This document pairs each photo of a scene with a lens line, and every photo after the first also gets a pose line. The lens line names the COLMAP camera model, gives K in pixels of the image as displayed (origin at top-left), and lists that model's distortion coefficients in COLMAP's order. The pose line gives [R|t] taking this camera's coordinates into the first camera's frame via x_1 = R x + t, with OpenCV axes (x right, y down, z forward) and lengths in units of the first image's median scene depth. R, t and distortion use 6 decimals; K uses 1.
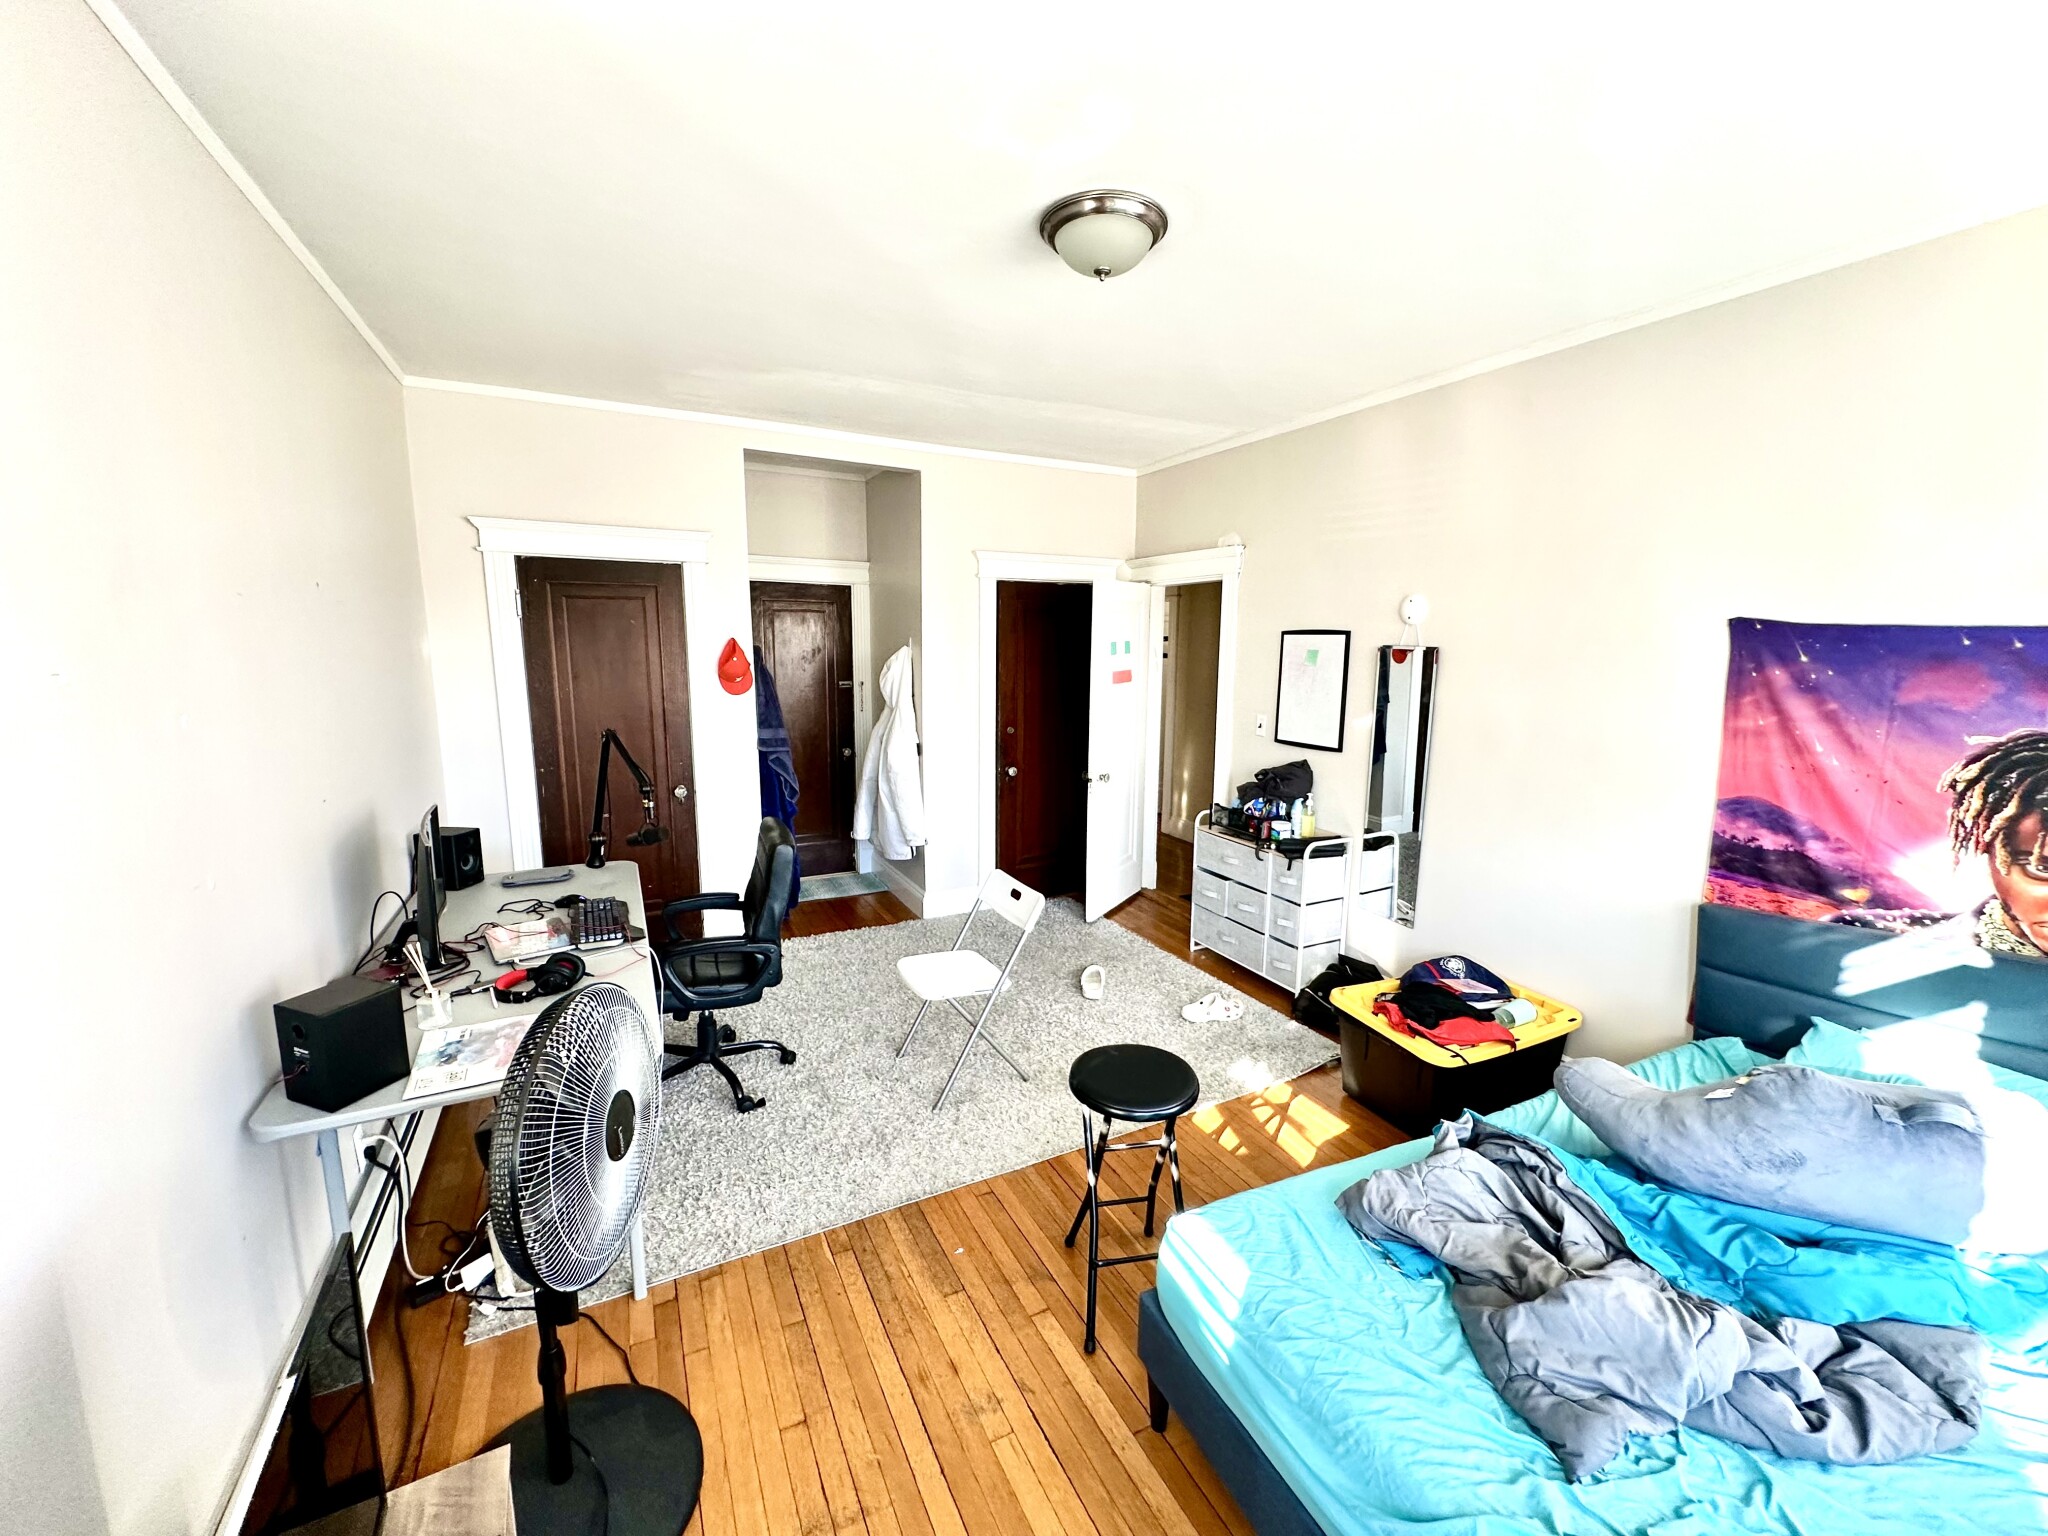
lens RADIAL K [[813.4, 0, 1026.6], [0, 813.4, 765.2], [0, 0, 1]] dist [-0.002633, 0.000515]
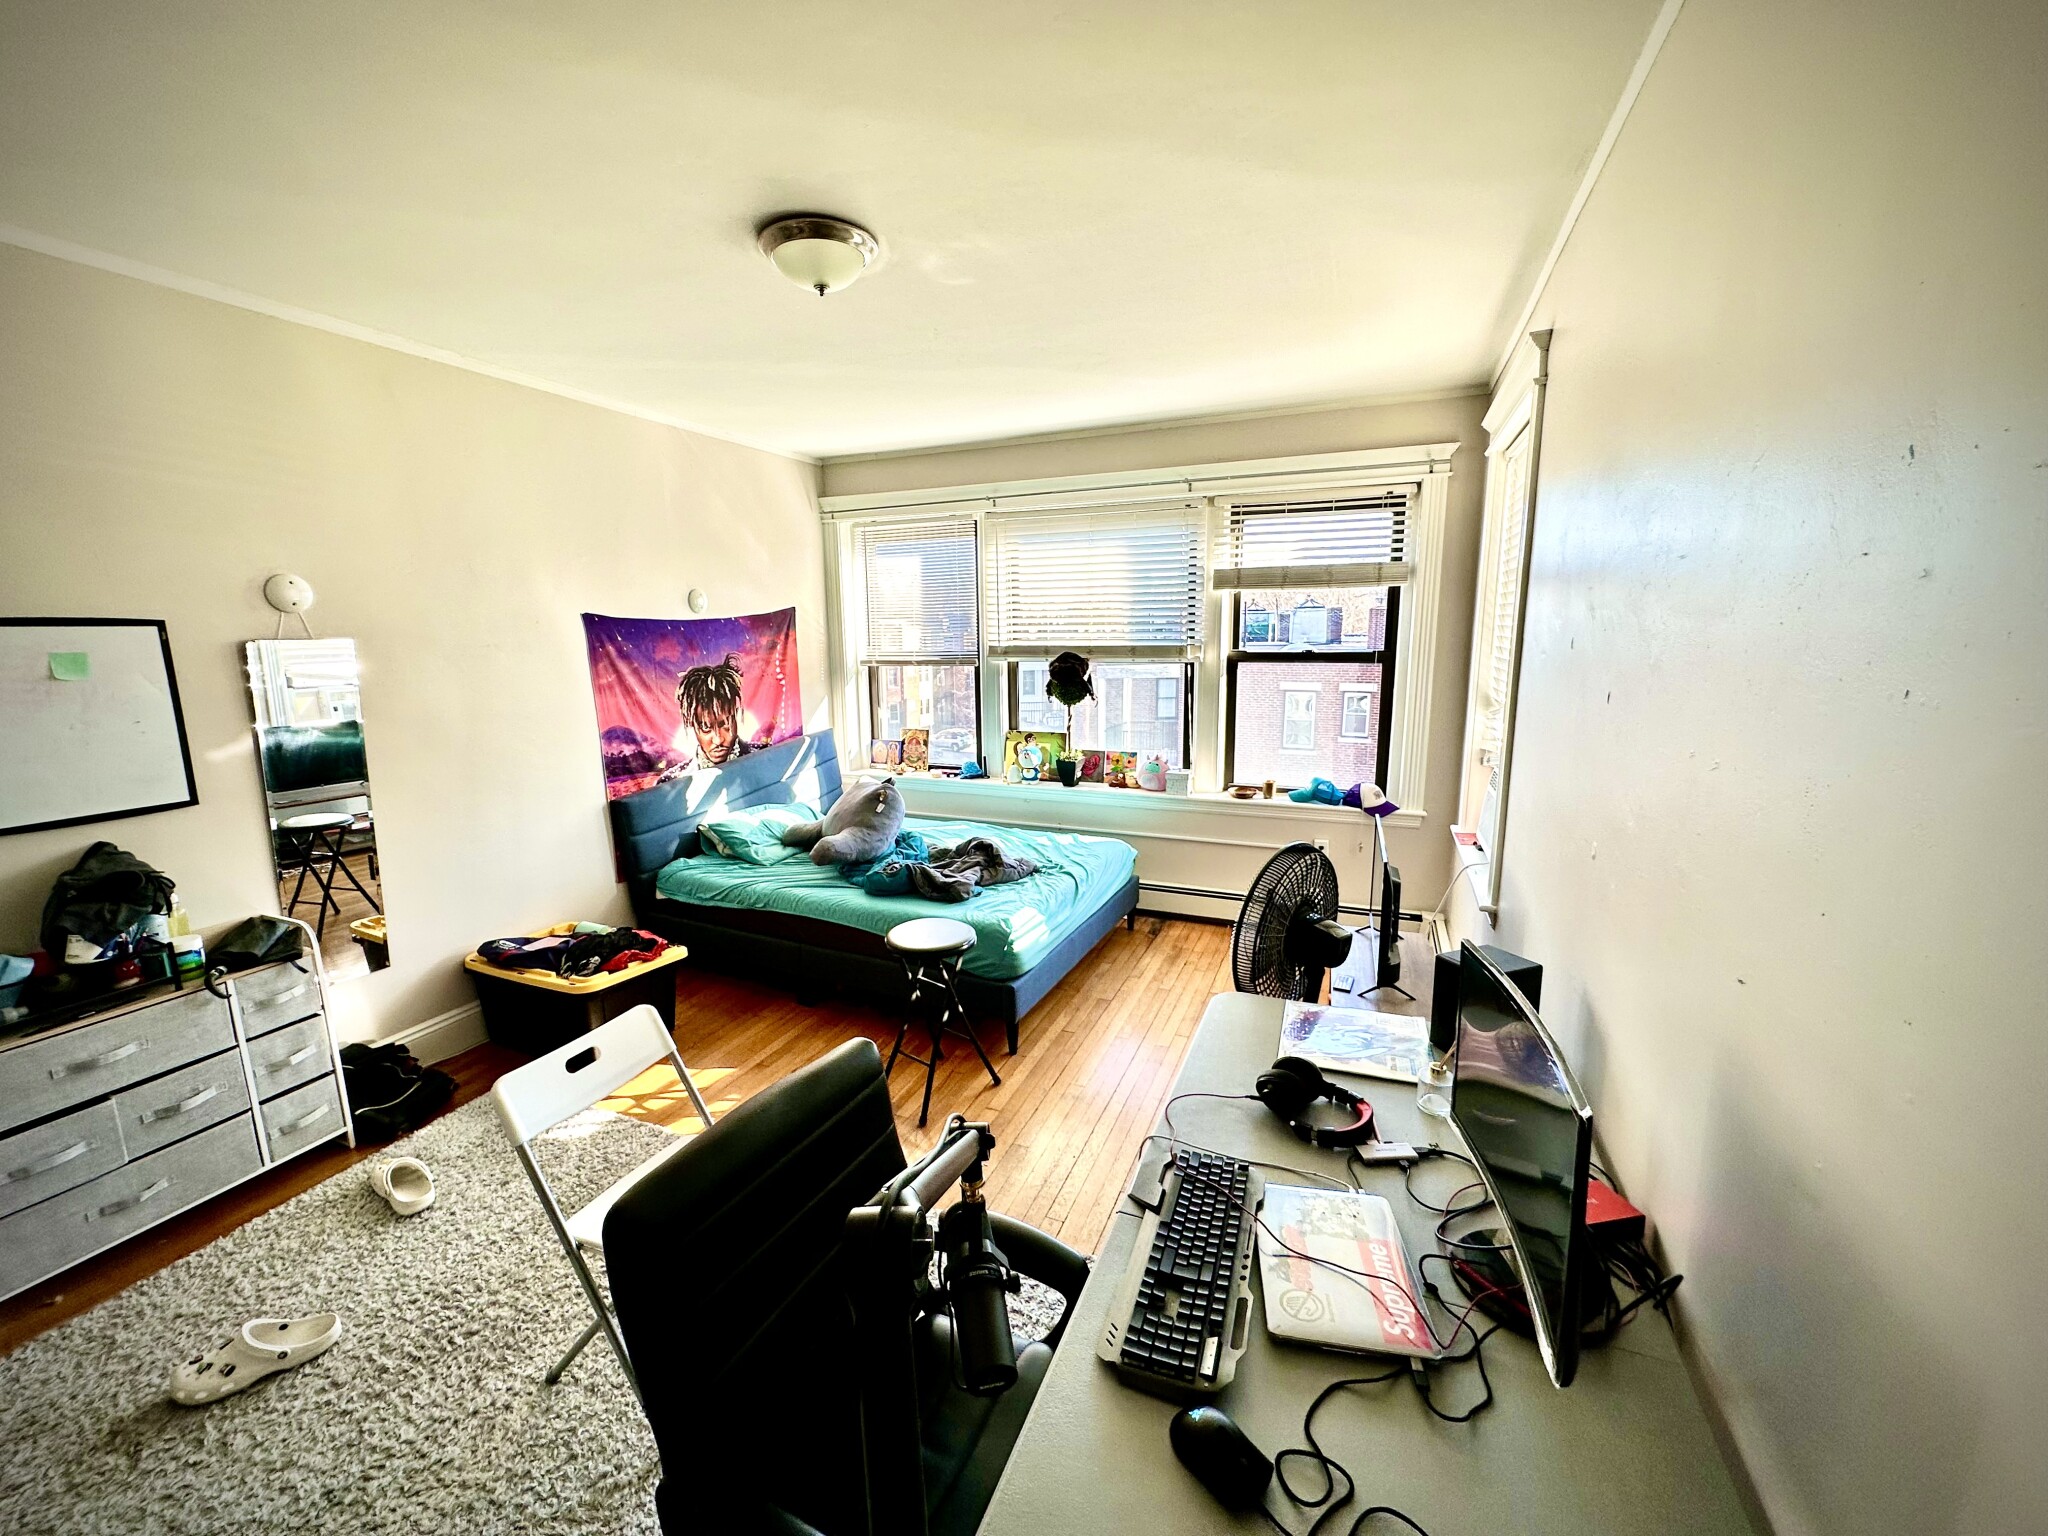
lens RADIAL K [[813.4, 0, 1028.1], [0, 813.4, 759.3], [0, 0, 1]] dist [-0.002633, 0.000515]
pose [[-0.640762, -0.127480, 0.757082, -0.861488], [0.122349, 0.956560, 0.264619, -0.227771], [-0.757928, 0.262186, -0.597330, 1.395594]]
